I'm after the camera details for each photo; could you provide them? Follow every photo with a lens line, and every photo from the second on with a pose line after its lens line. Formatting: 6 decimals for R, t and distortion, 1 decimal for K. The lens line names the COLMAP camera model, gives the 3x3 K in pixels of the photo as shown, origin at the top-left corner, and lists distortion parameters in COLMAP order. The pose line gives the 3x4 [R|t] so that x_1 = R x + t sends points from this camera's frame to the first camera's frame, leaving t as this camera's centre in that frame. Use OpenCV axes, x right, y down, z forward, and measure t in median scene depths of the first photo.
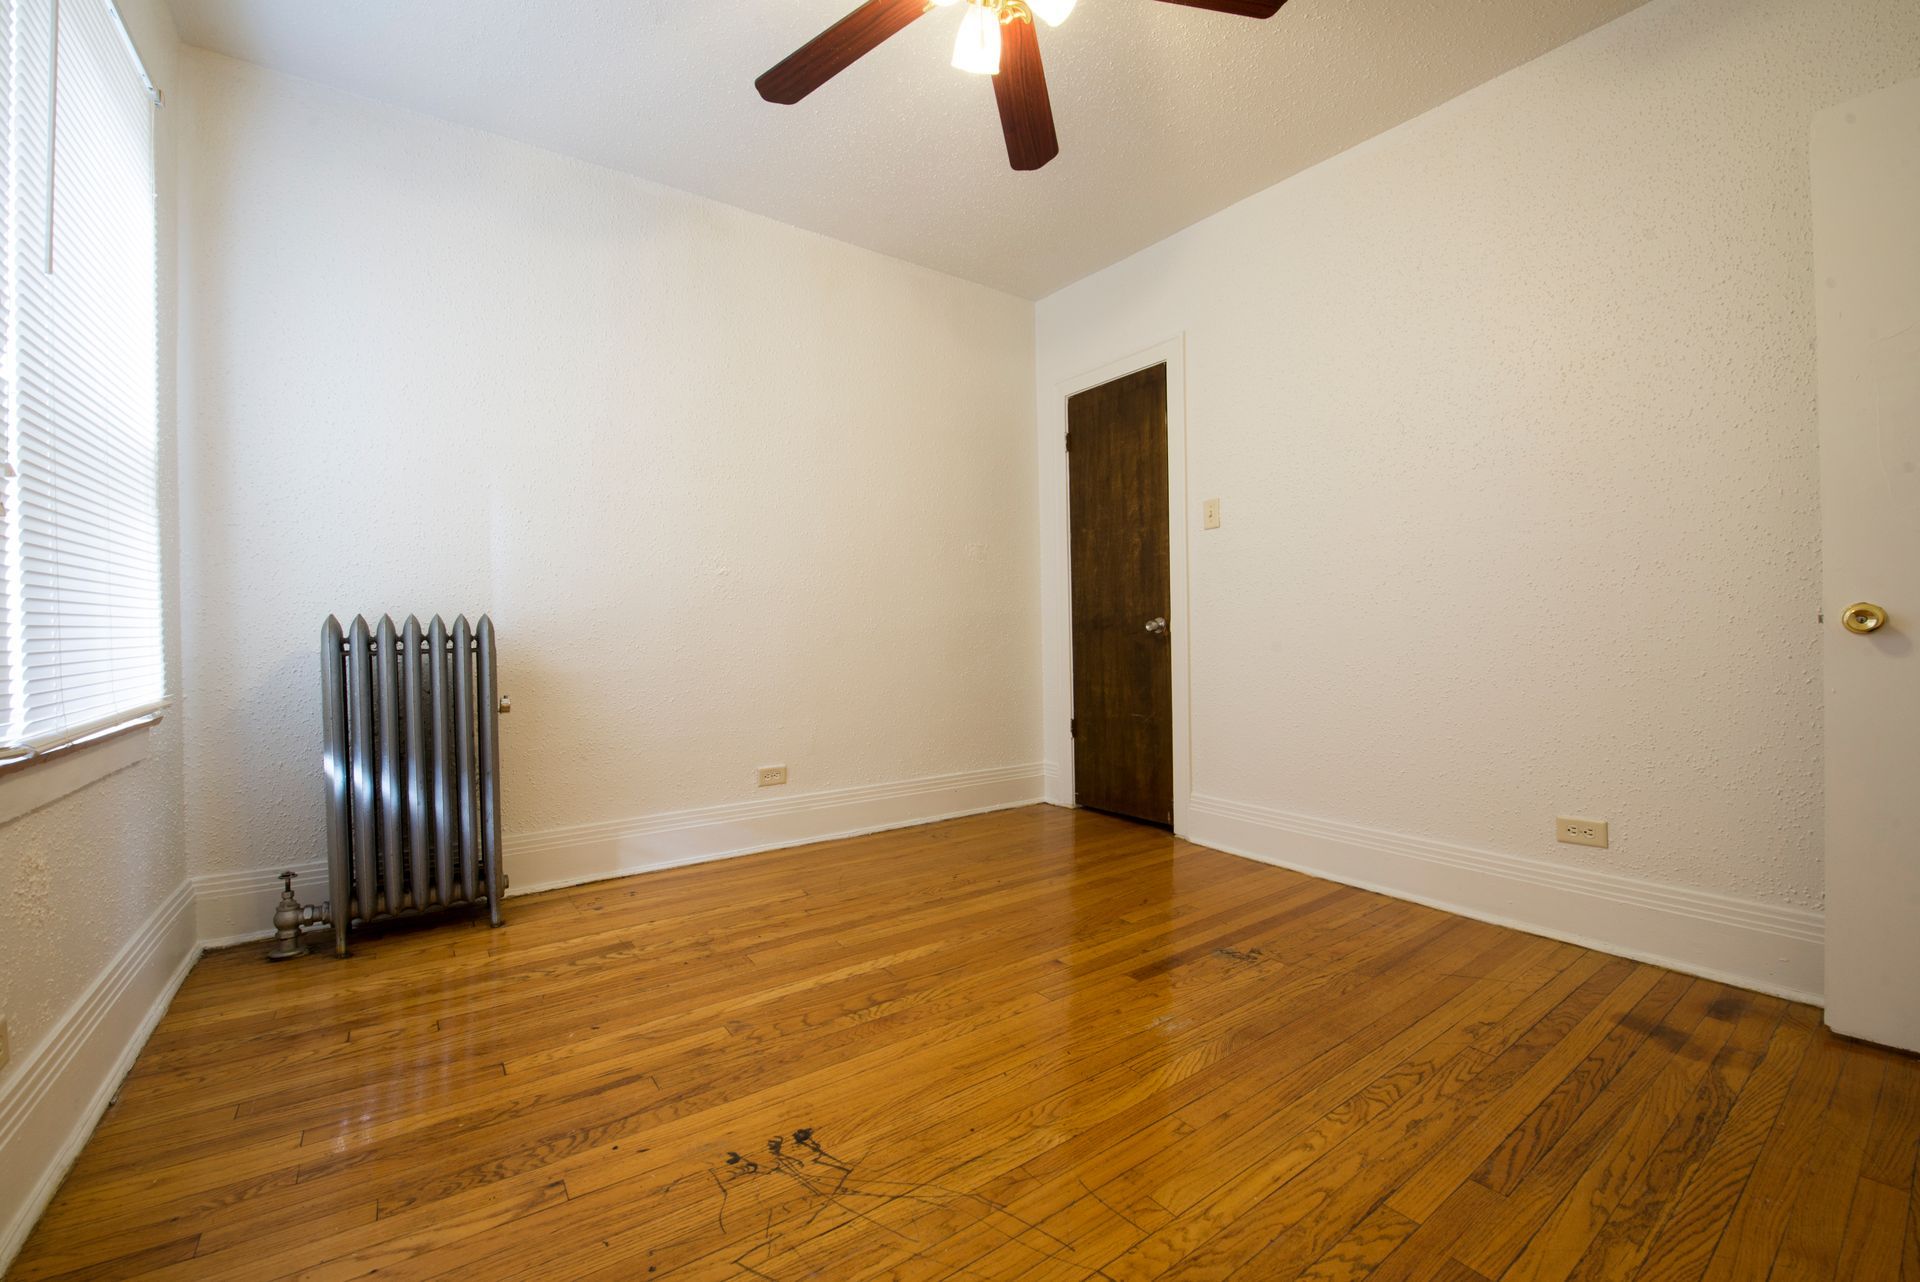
lens RADIAL K [[763.0, 0, 958.8], [0, 763.0, 644.6], [0, 0, 1]] dist [-0.013545, -0.003395]
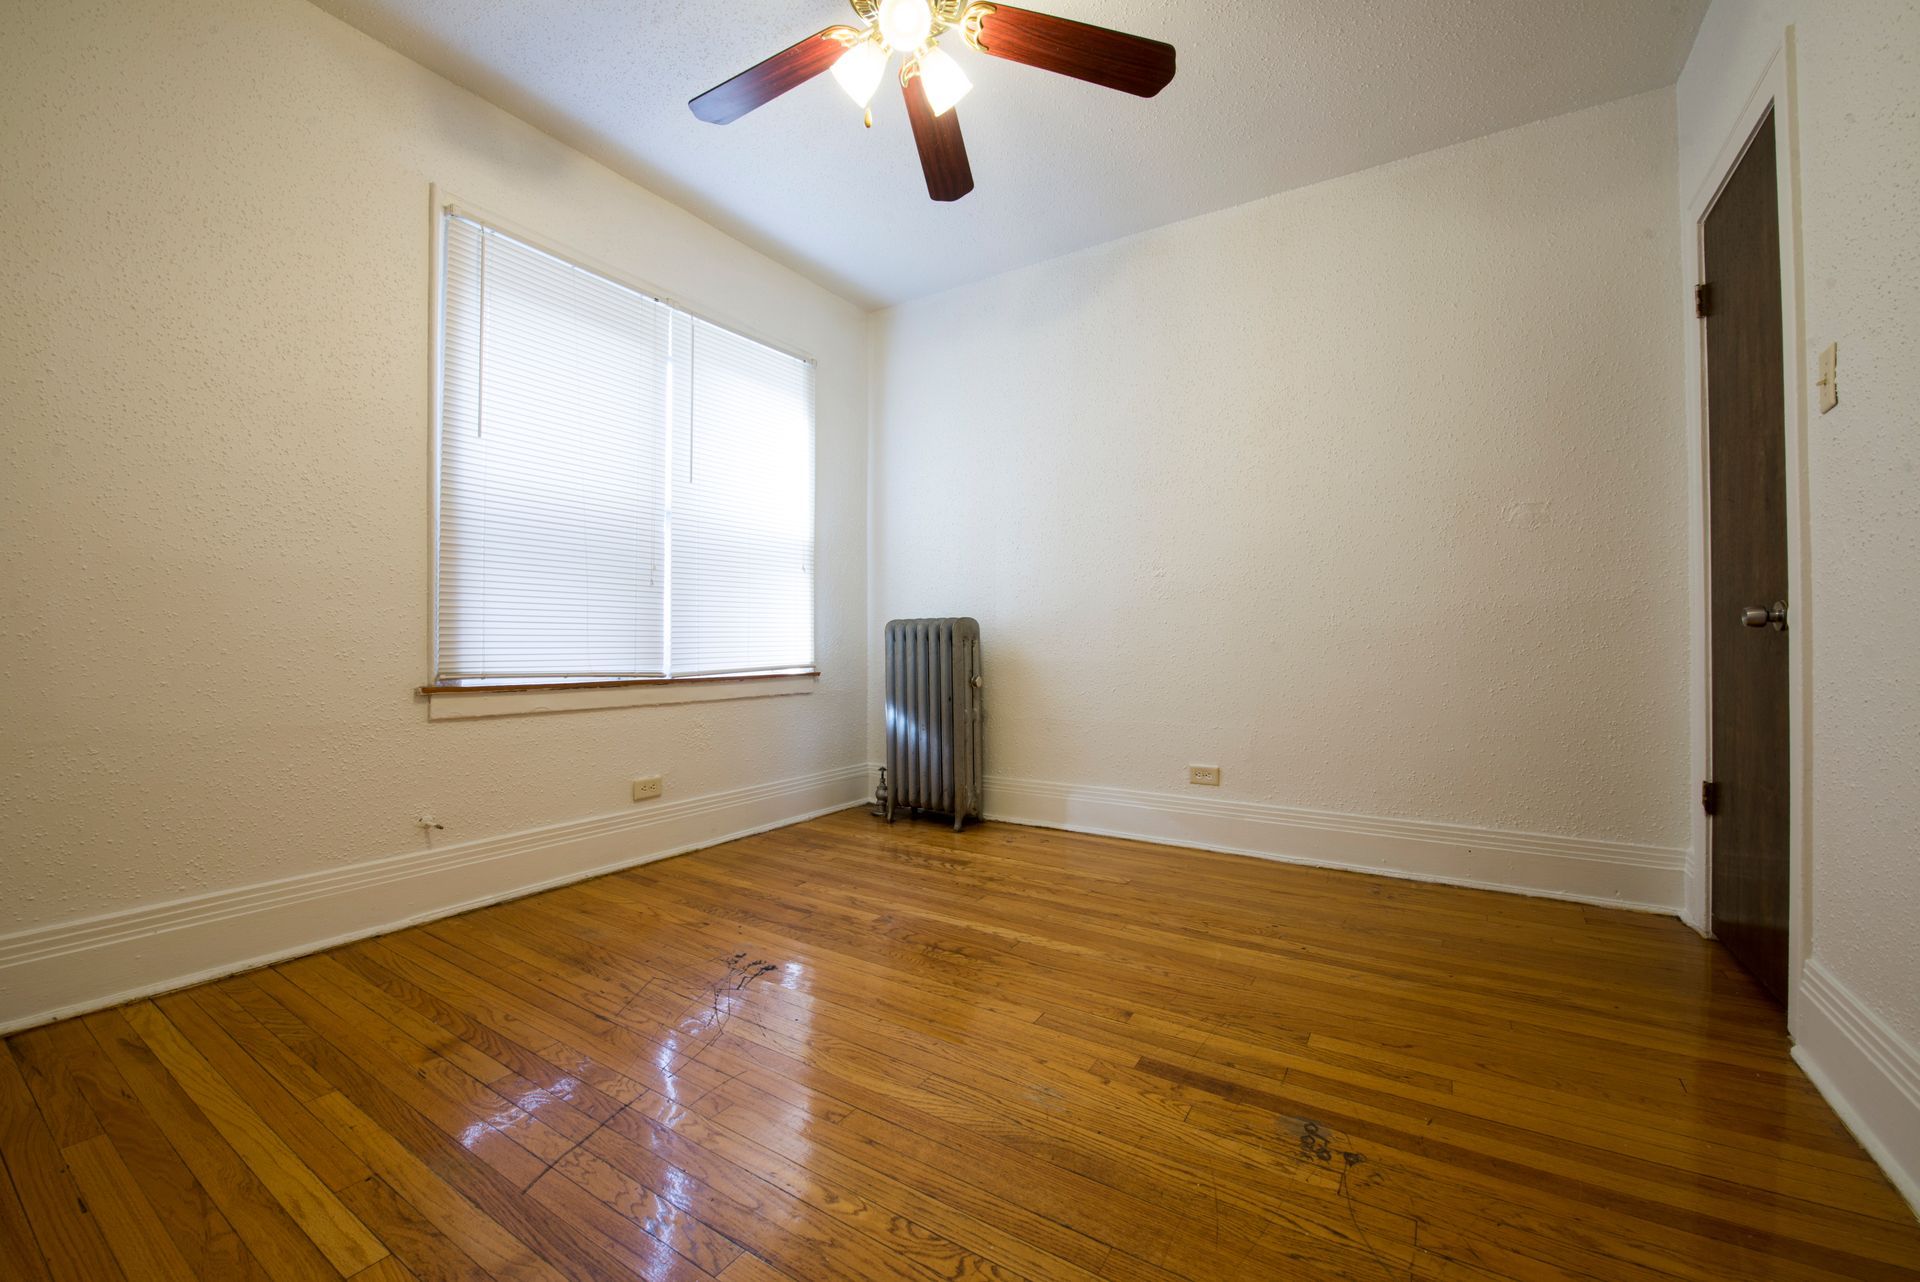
lens RADIAL K [[763.0, 0, 958.8], [0, 763.0, 644.6], [0, 0, 1]] dist [-0.013545, -0.003395]
pose [[0.381766, 0.012100, -0.924180, 0.815105], [-0.015867, 0.999853, 0.006536, 0.001066], [0.924123, 0.012169, 0.381902, 0.481297]]
